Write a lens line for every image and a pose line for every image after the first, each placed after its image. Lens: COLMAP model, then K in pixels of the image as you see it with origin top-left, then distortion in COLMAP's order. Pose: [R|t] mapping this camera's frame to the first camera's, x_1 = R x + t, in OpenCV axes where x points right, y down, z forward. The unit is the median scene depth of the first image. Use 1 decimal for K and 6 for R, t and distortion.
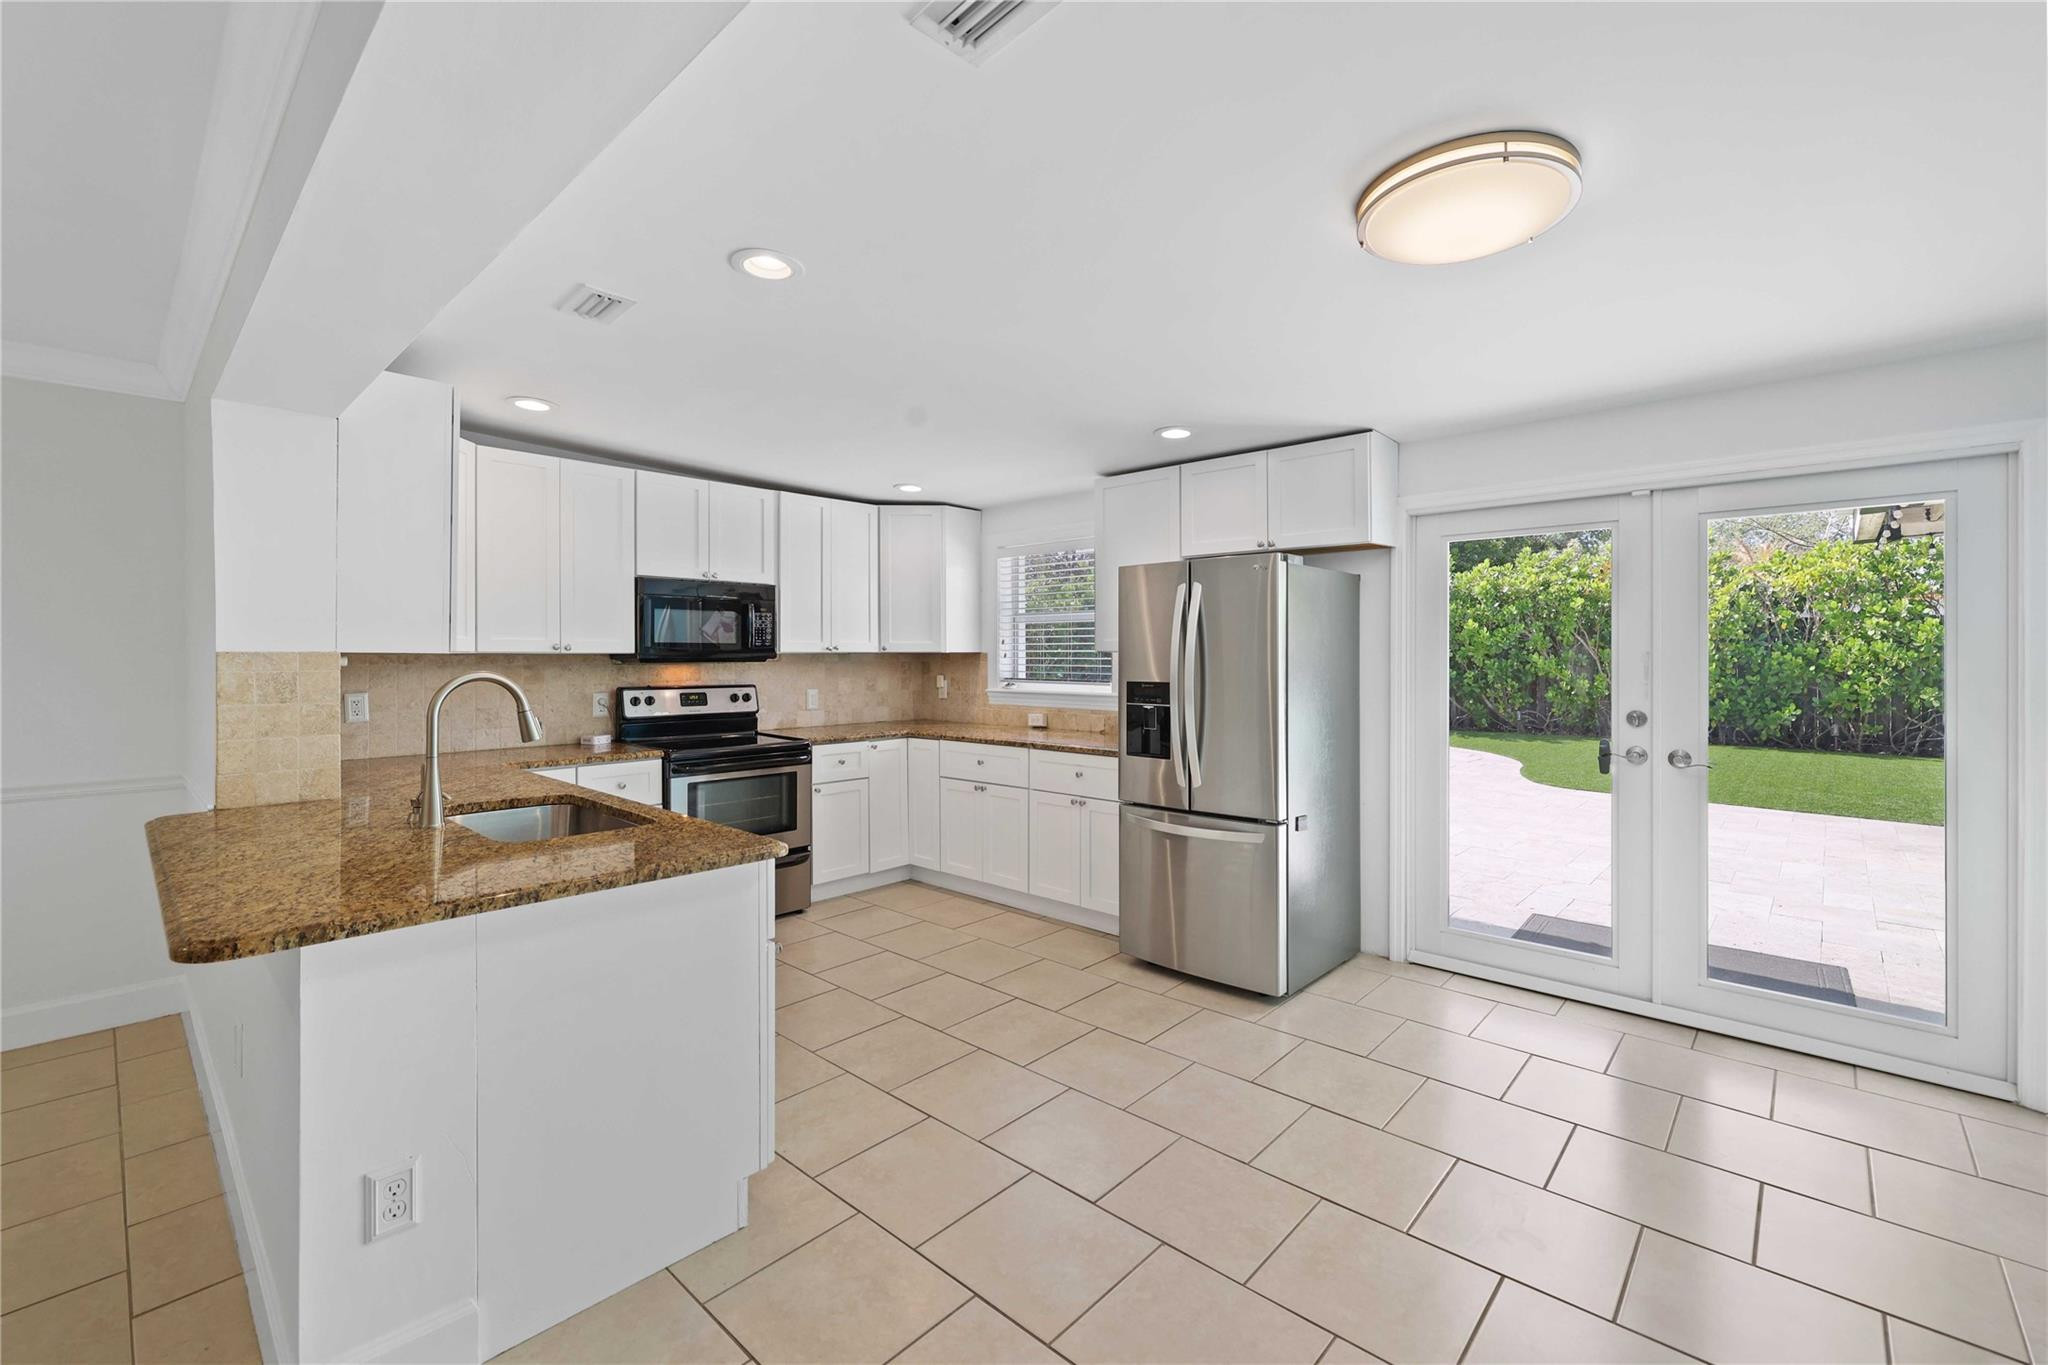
lens RADIAL K [[864.2, 0, 1027.7], [0, 864.2, 647.7], [0, 0, 1]] dist [0.001571, 0.000073]
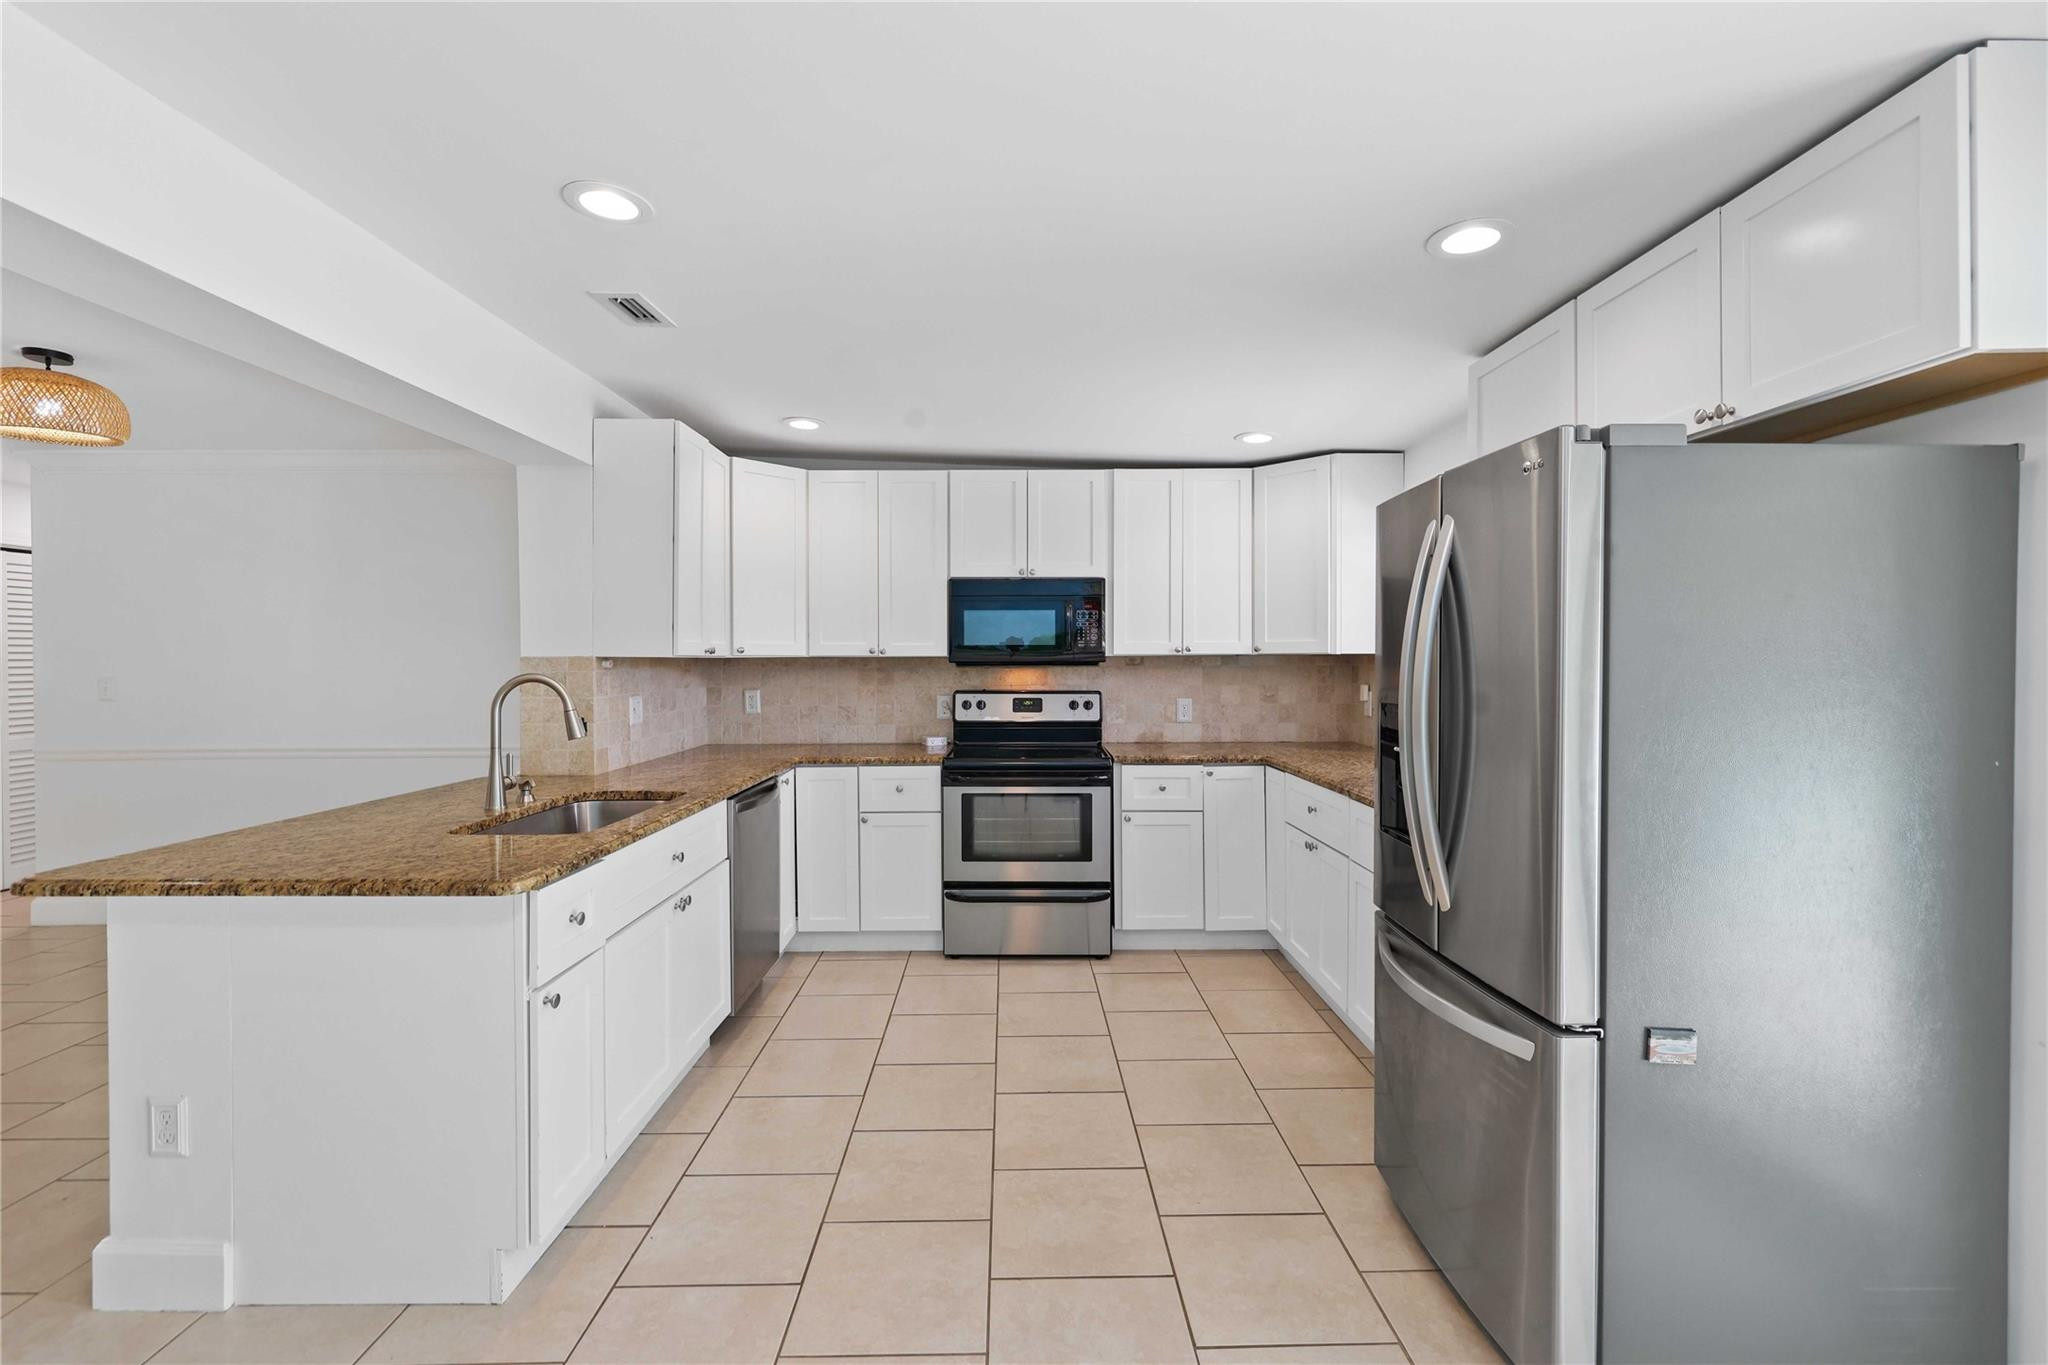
lens RADIAL K [[870.3, 0, 1022.4], [0, 870.3, 665.3], [0, 0, 1]] dist [0.000784, 0.000129]
pose [[0.686875, 0.003398, -0.726768, 0.307269], [0.008735, 0.999878, 0.012931, 0.004094], [0.726723, -0.015230, 0.686762, 0.353238]]
